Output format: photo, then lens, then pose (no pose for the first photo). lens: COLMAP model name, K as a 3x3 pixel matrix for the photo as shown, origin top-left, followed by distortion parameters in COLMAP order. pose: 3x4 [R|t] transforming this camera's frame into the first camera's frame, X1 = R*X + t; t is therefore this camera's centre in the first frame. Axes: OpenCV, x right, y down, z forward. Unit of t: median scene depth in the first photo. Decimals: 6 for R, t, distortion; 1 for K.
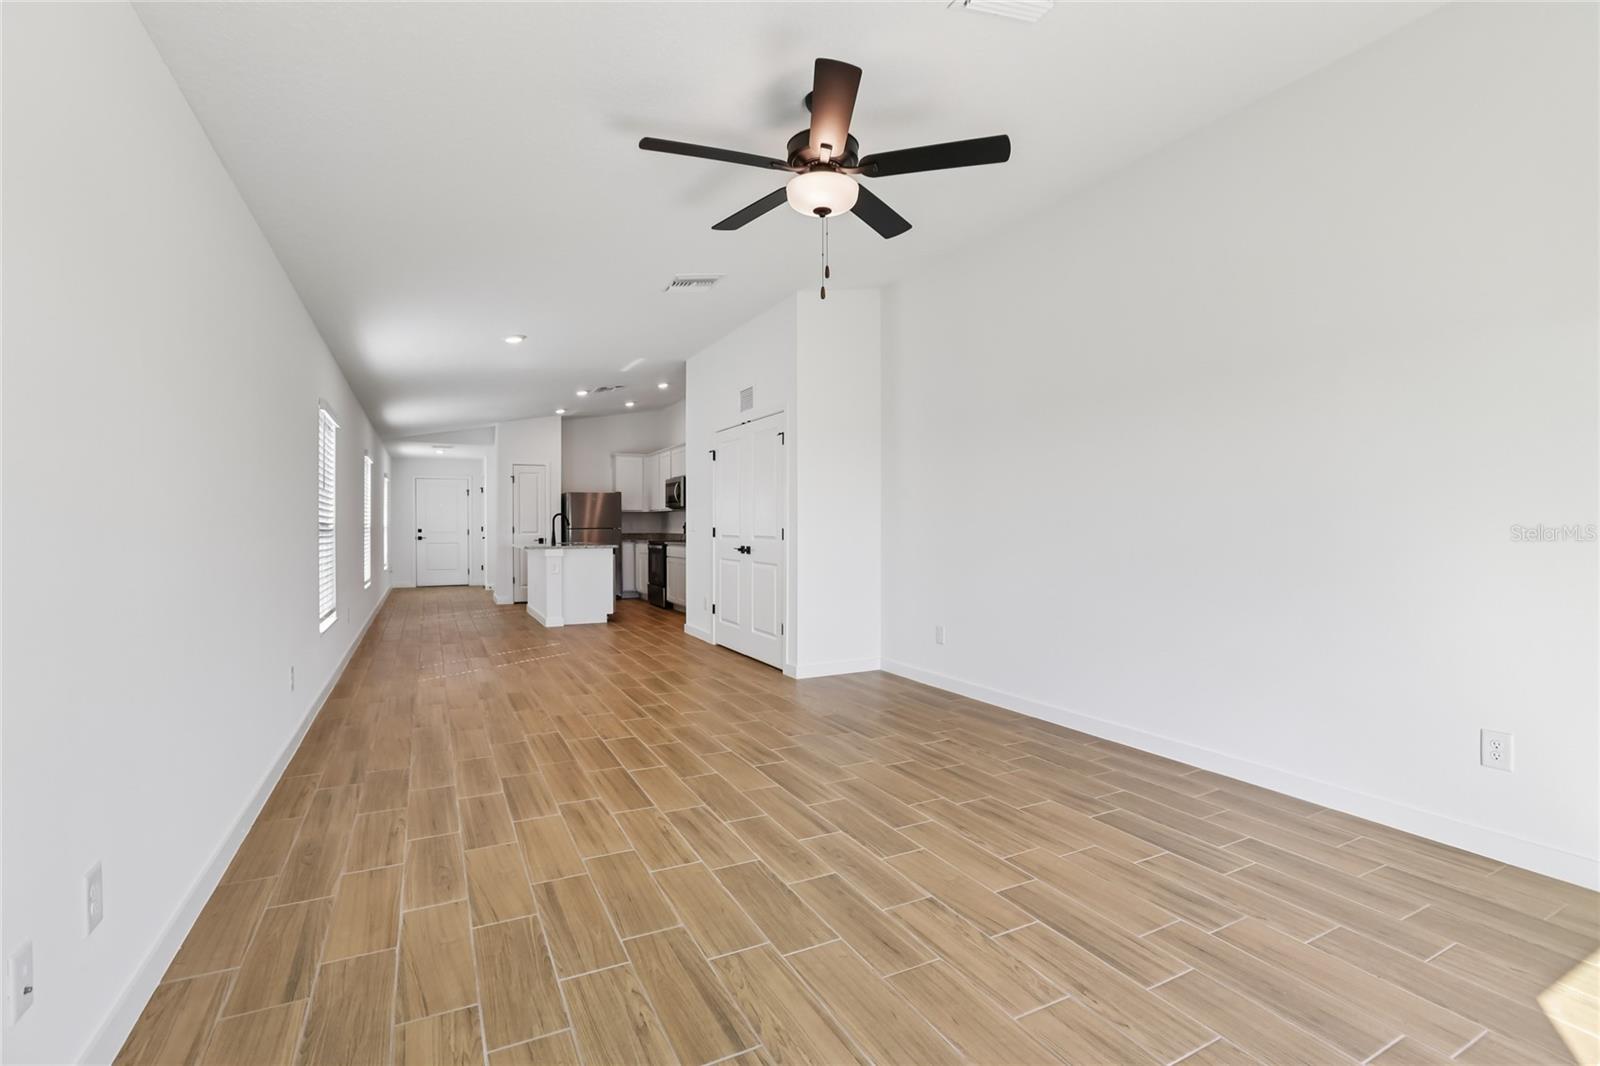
lens RADIAL K [[734.7, 0, 800.0], [0, 734.7, 533.0], [0, 0, 1]] dist [0.001206, 0.000284]
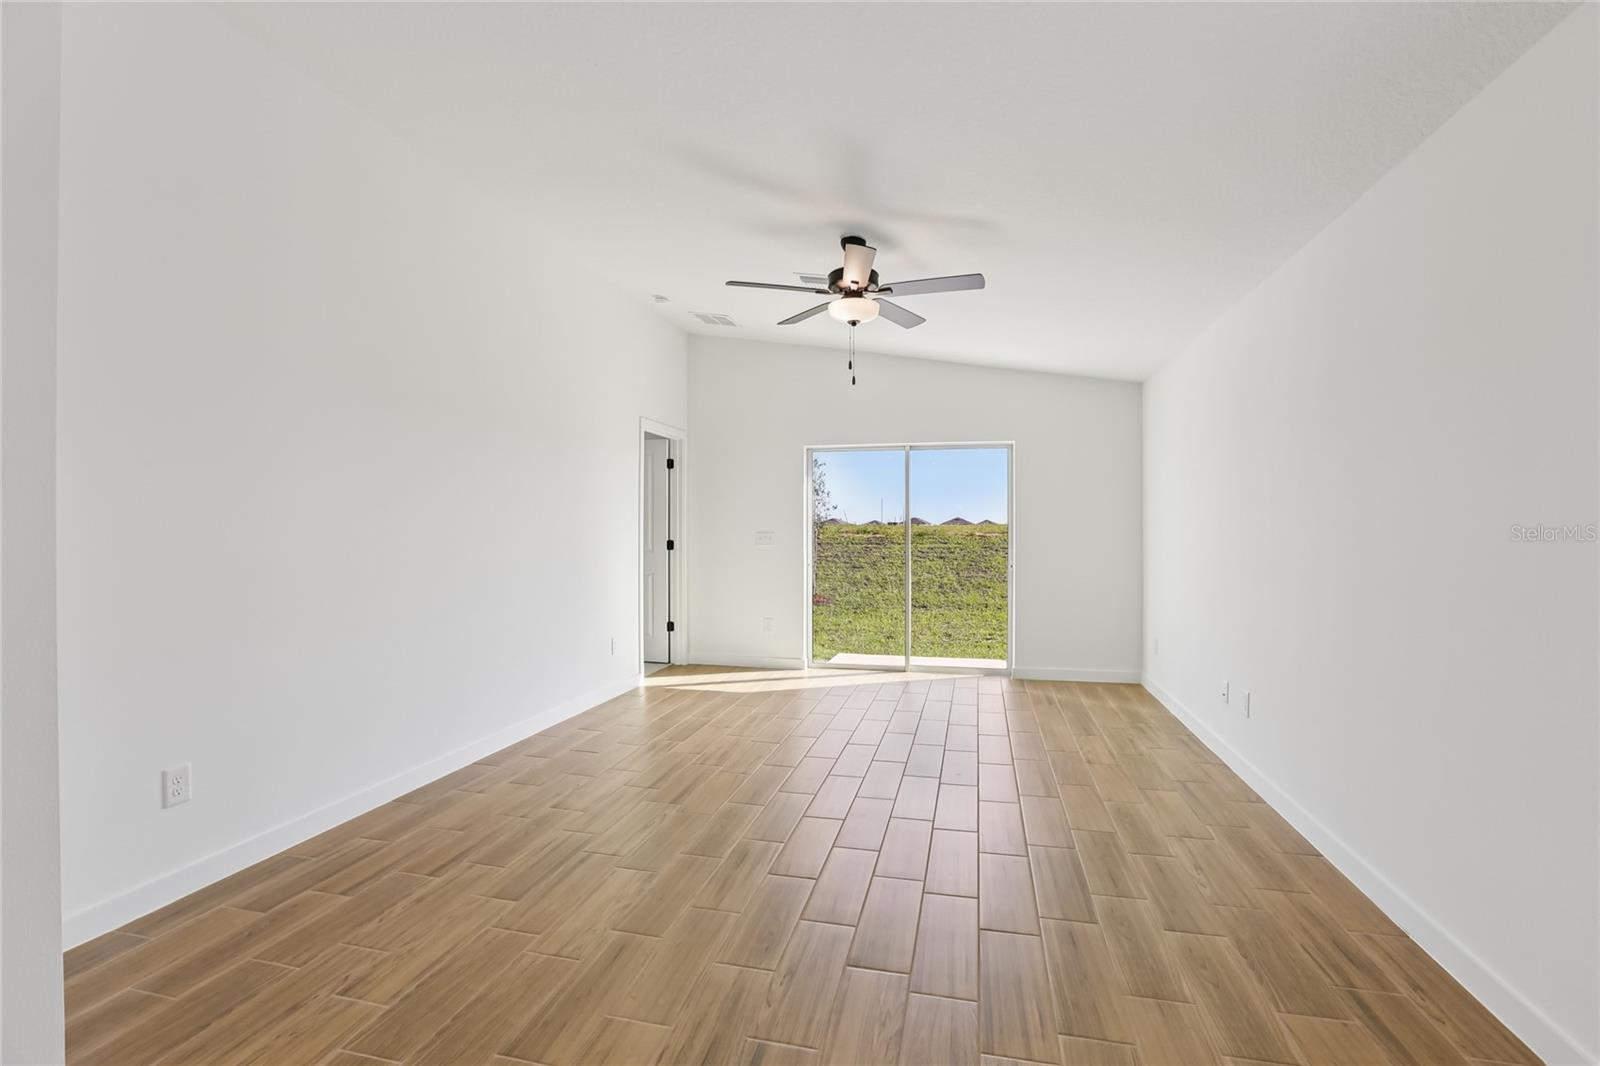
lens RADIAL K [[726.5, 0, 800.0], [0, 726.5, 533.0], [0, 0, 1]] dist [-0.038073, -0.000017]
pose [[-0.760035, 0.003575, 0.649873, -0.744516], [0.008670, 0.999952, 0.004639, -0.036683], [-0.649825, 0.009160, -0.760029, 1.993321]]
